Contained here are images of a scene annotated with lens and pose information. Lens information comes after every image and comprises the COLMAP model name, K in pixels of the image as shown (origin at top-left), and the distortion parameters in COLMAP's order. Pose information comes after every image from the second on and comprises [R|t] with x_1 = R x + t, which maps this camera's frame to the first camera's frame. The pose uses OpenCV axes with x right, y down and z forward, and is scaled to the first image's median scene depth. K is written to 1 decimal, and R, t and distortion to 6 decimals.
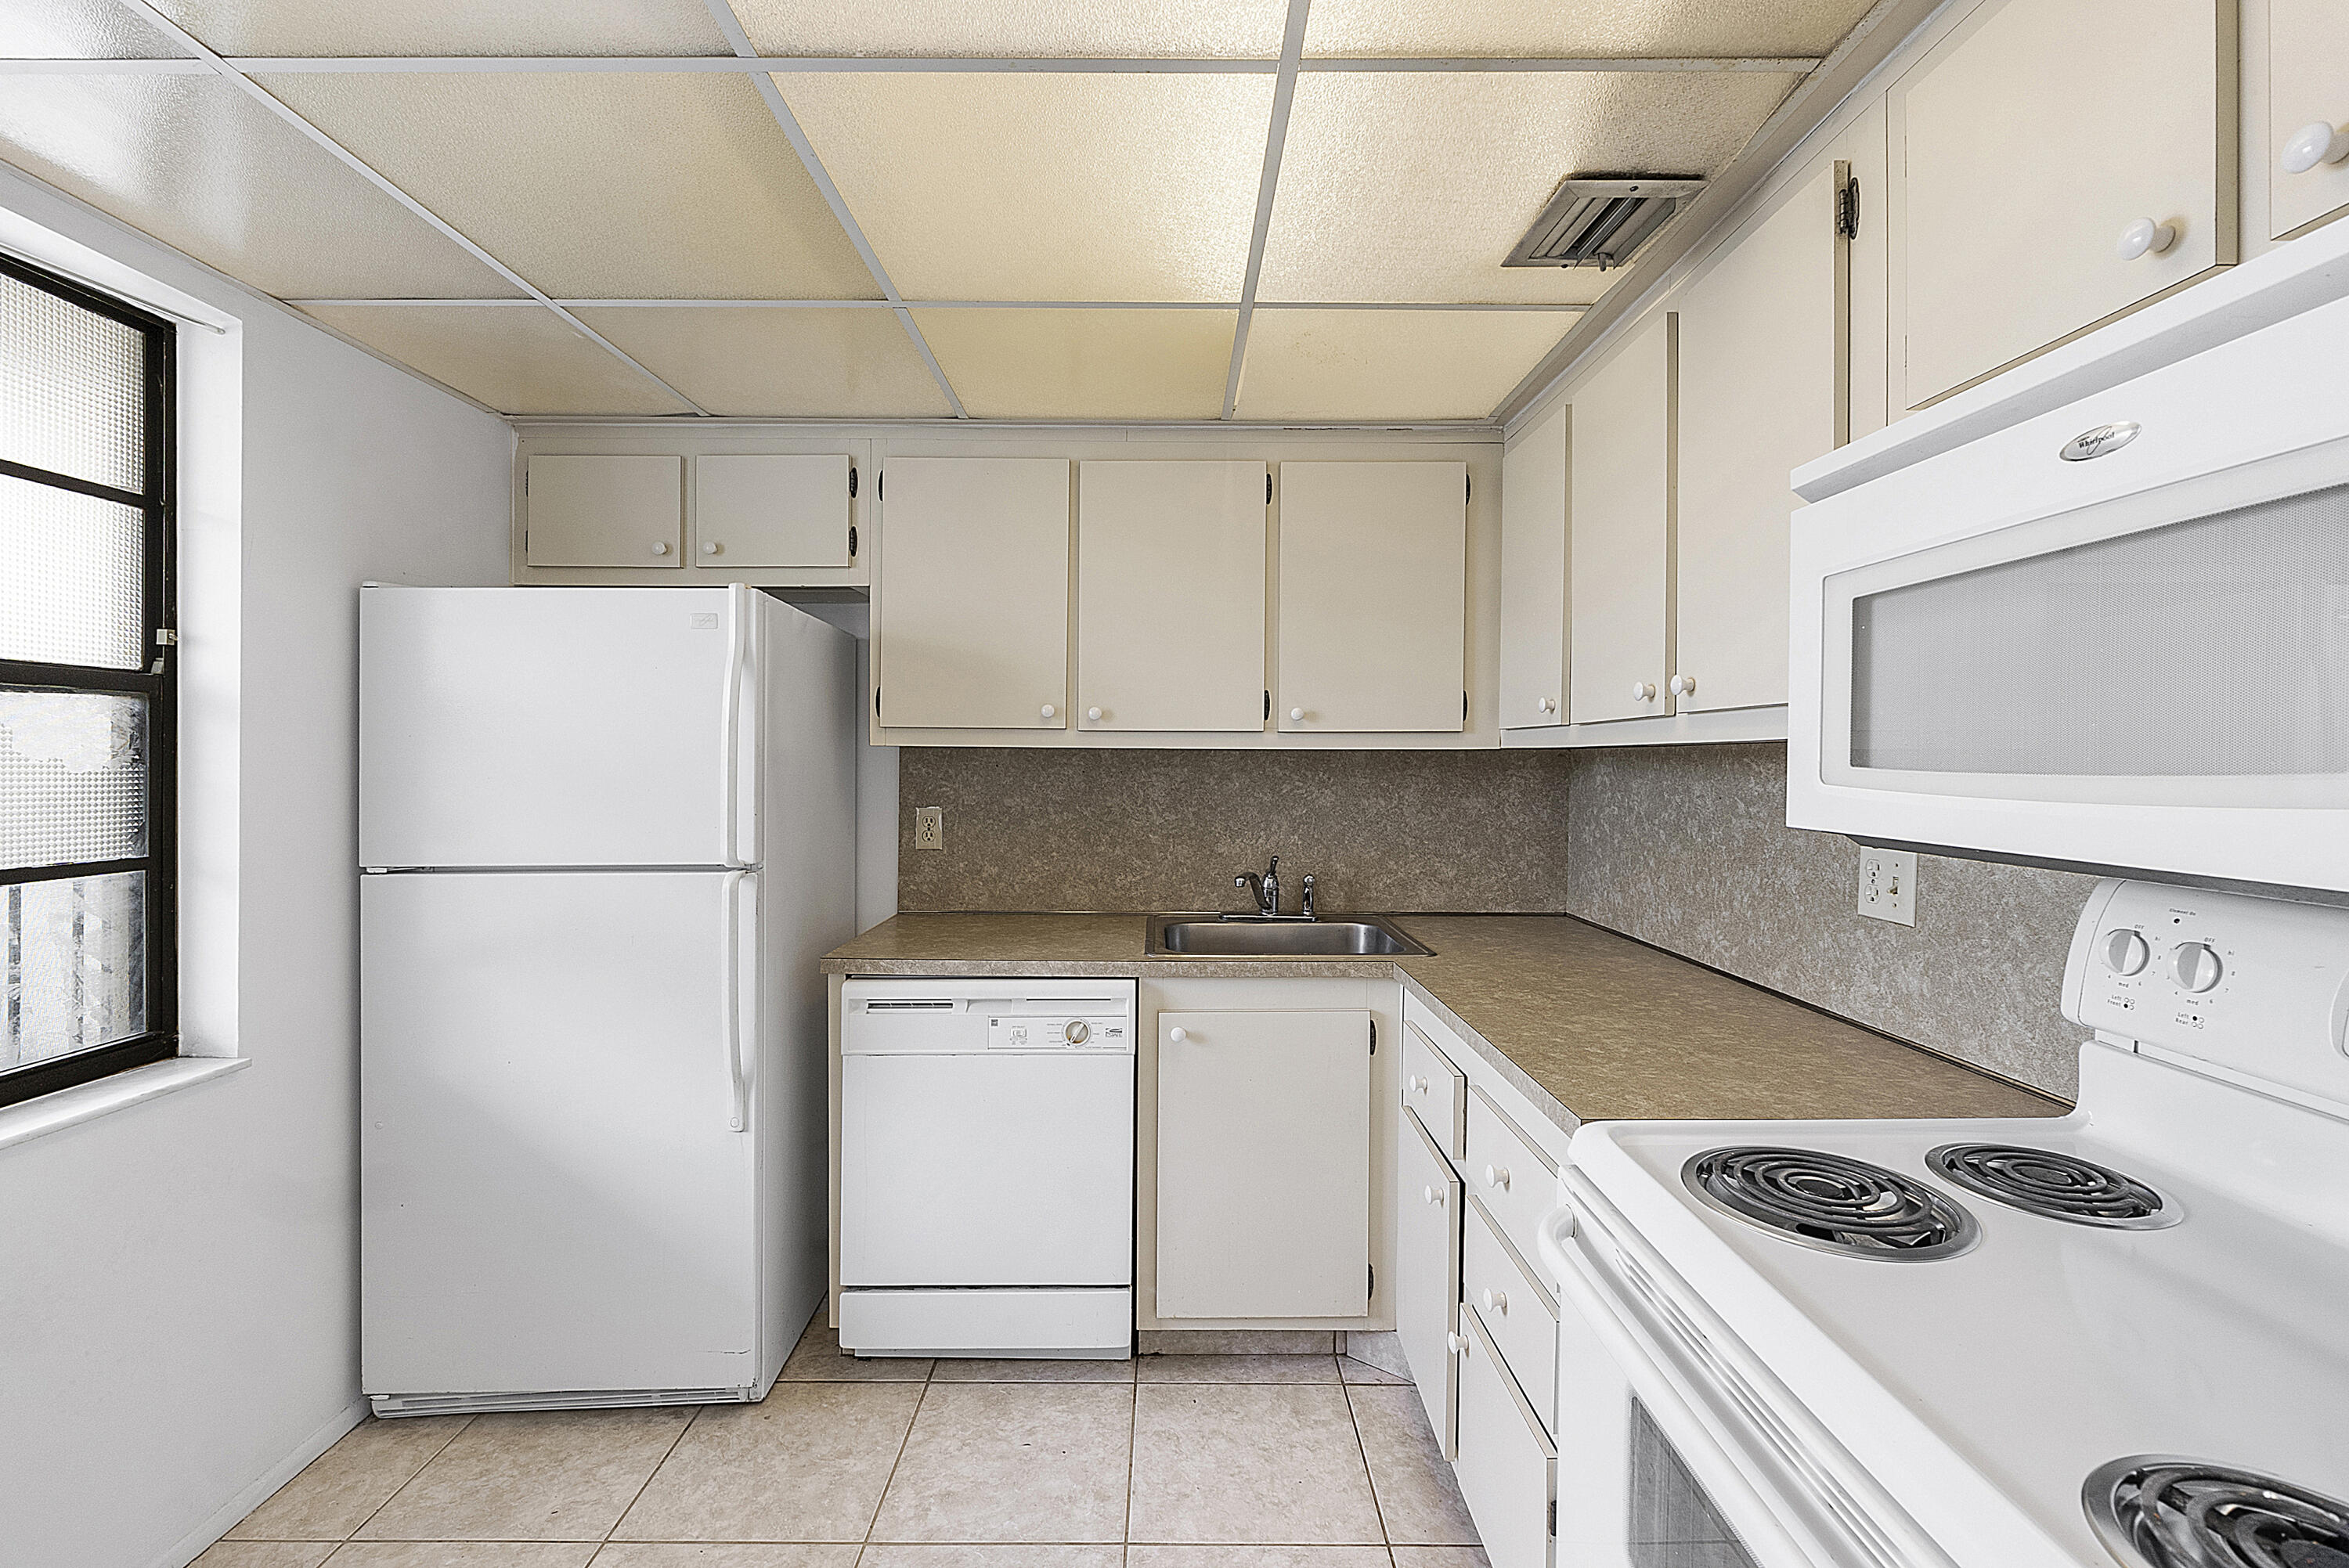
lens RADIAL K [[999.6, 0, 1173.6], [0, 999.6, 766.7], [0, 0, 1]] dist [-0.008013, -0.000313]
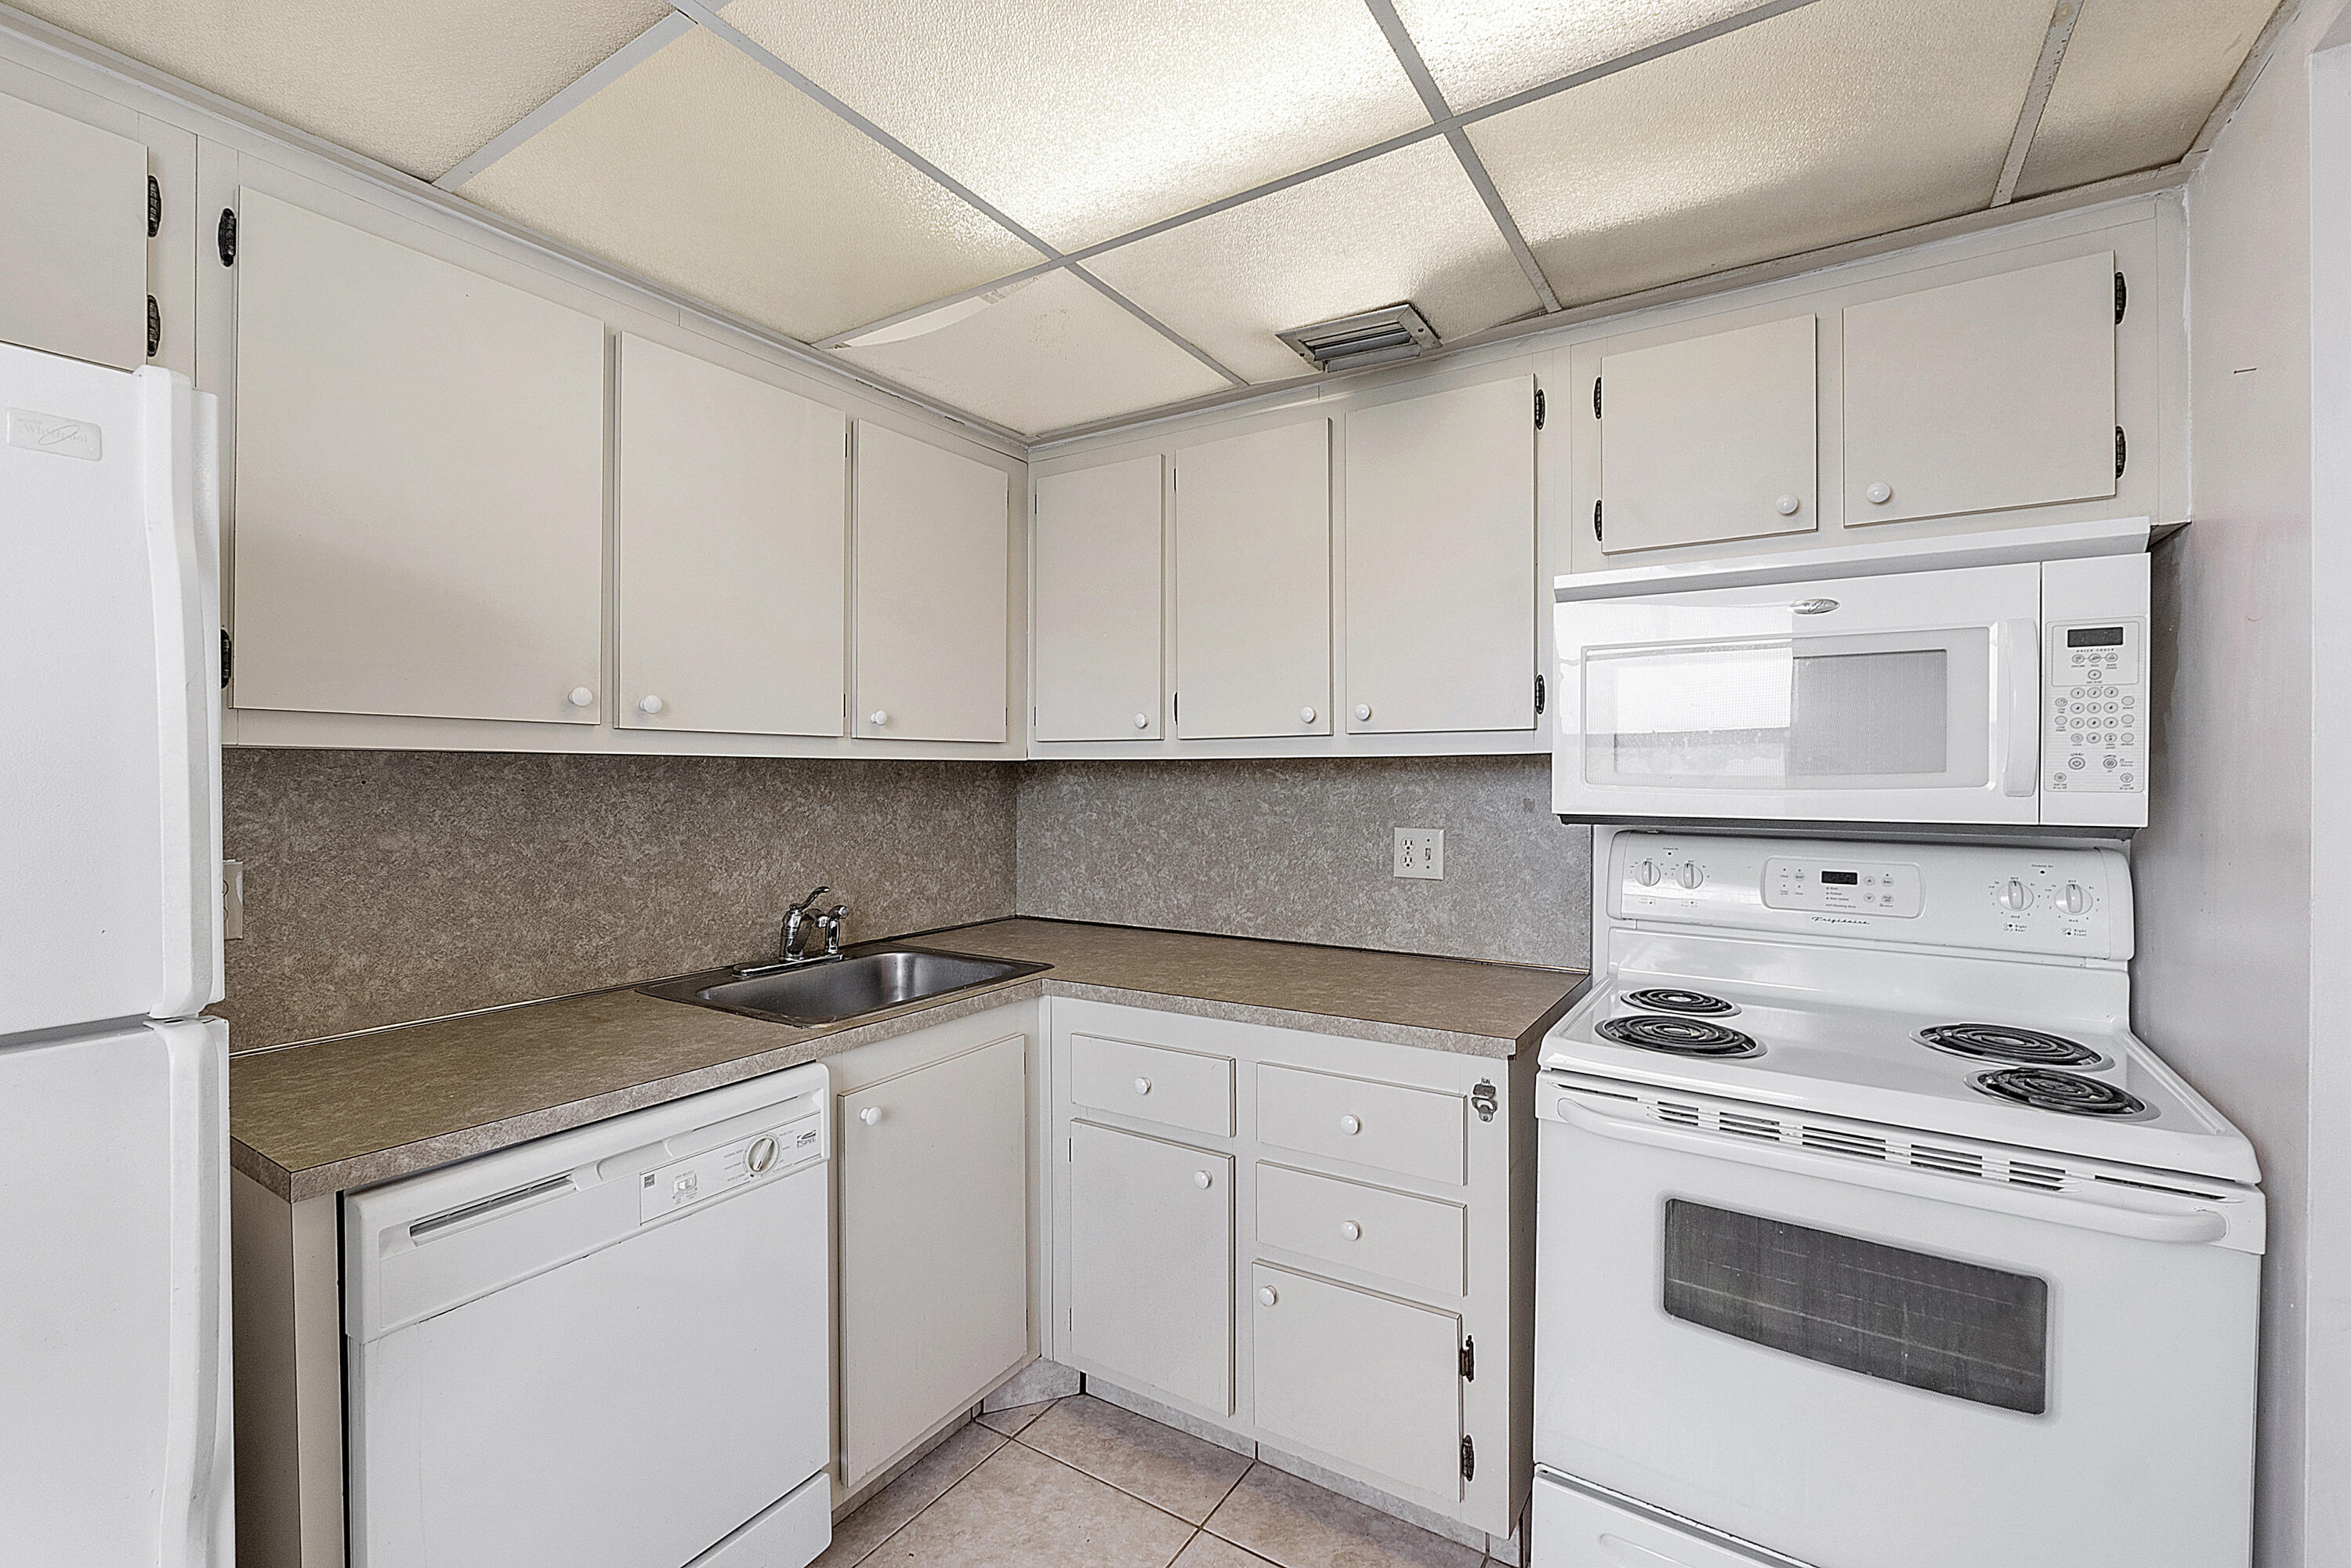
lens RADIAL K [[1000.5, 0, 1178.4], [0, 1000.5, 779.1], [0, 0, 1]] dist [-0.008013, -0.000313]
pose [[0.538321, -0.008229, 0.842700, -0.527431], [0.008295, 0.999956, 0.004466, -0.002036], [-0.842699, 0.004586, 0.538365, 0.361769]]
